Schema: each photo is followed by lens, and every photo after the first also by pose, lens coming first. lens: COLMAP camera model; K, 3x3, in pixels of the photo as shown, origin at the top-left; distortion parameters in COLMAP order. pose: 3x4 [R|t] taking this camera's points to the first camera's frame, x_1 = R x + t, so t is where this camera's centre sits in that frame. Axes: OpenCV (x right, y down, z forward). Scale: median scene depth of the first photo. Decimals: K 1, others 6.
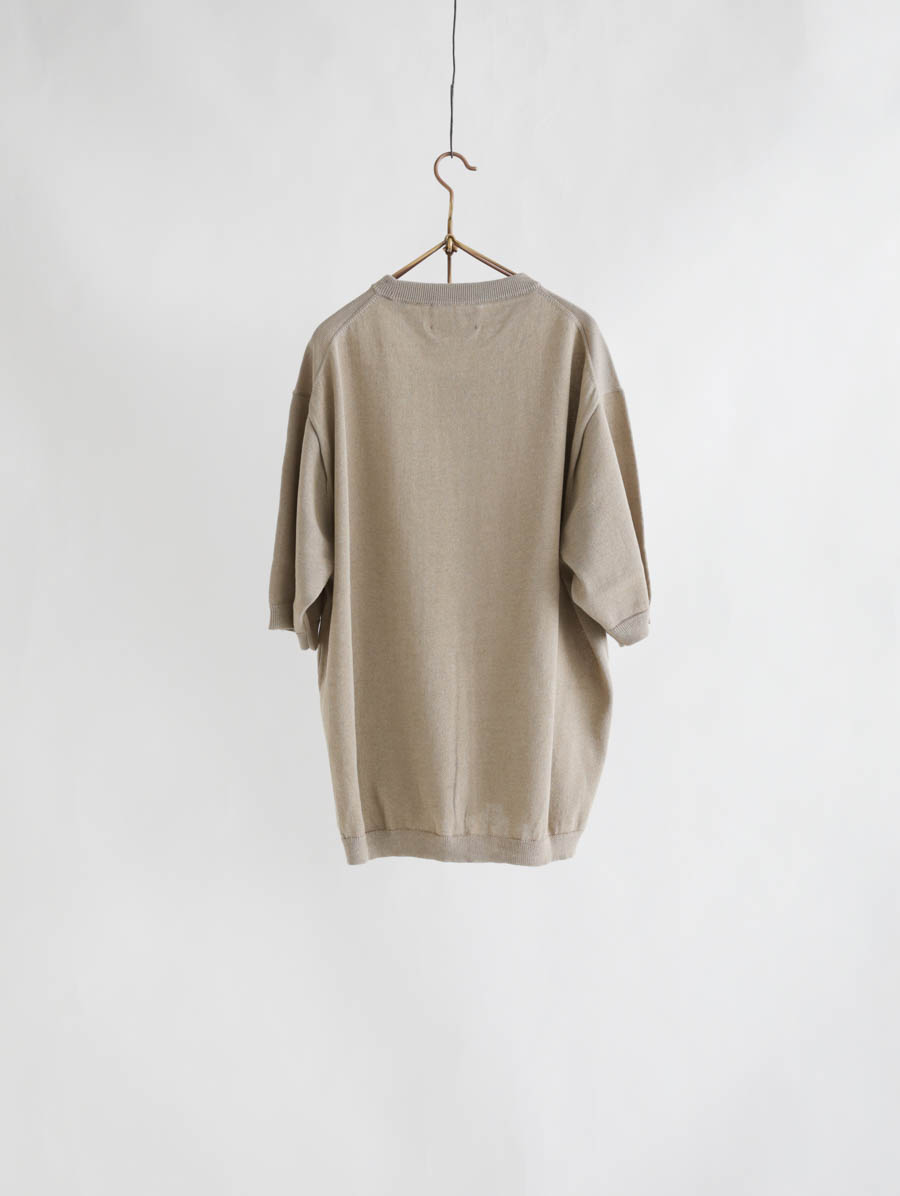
lens RADIAL K [[1819.9, 0, 440.9], [0, 1819.9, 595.7], [0, 0, 1]] dist [0.032625, 0.000000]
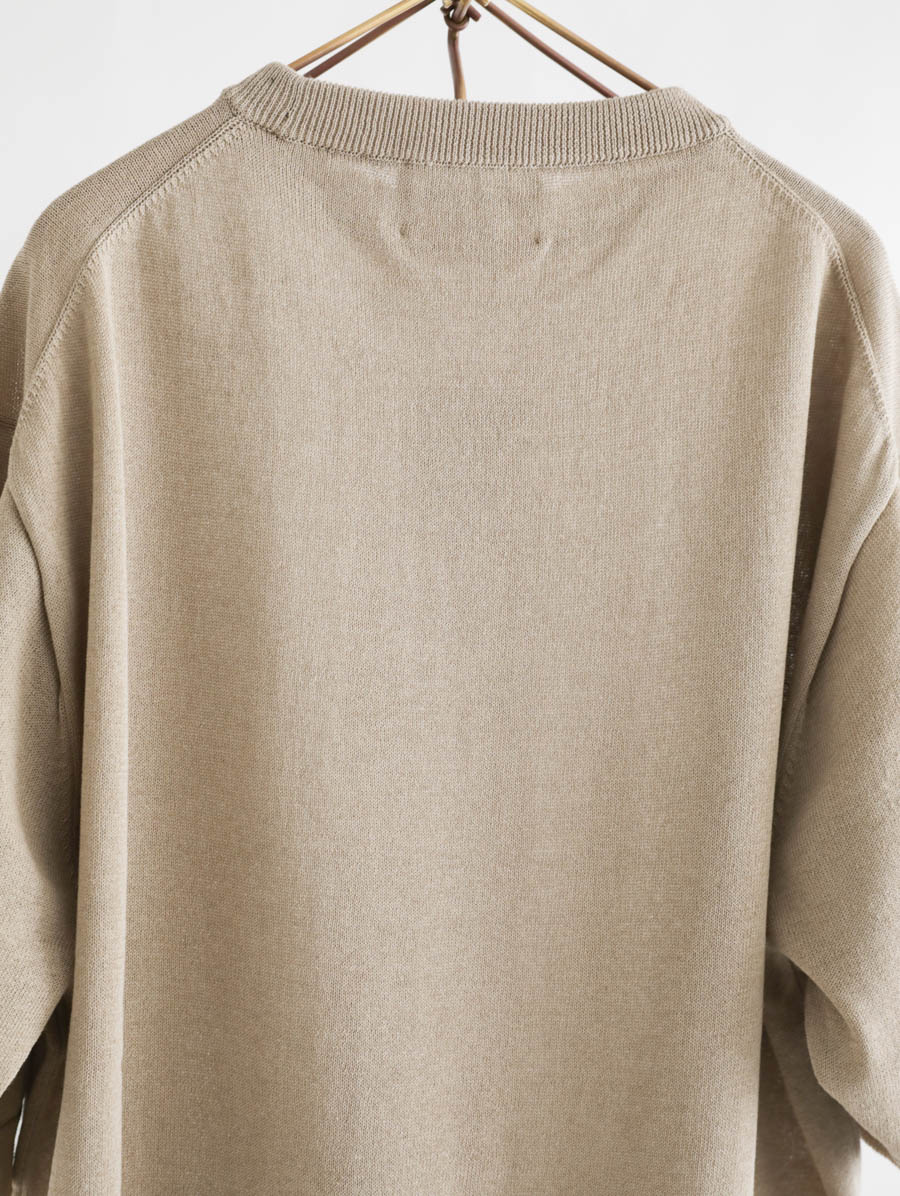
lens RADIAL K [[1819.9, 0, 459.4], [0, 1819.9, 607.0], [0, 0, 1]] dist [0.032625, 0.000000]
pose [[0.988451, 0.031664, 0.148195, -0.041700], [-0.023735, 0.998206, -0.054973, -0.062419], [-0.149670, 0.050821, 0.987429, 0.679404]]
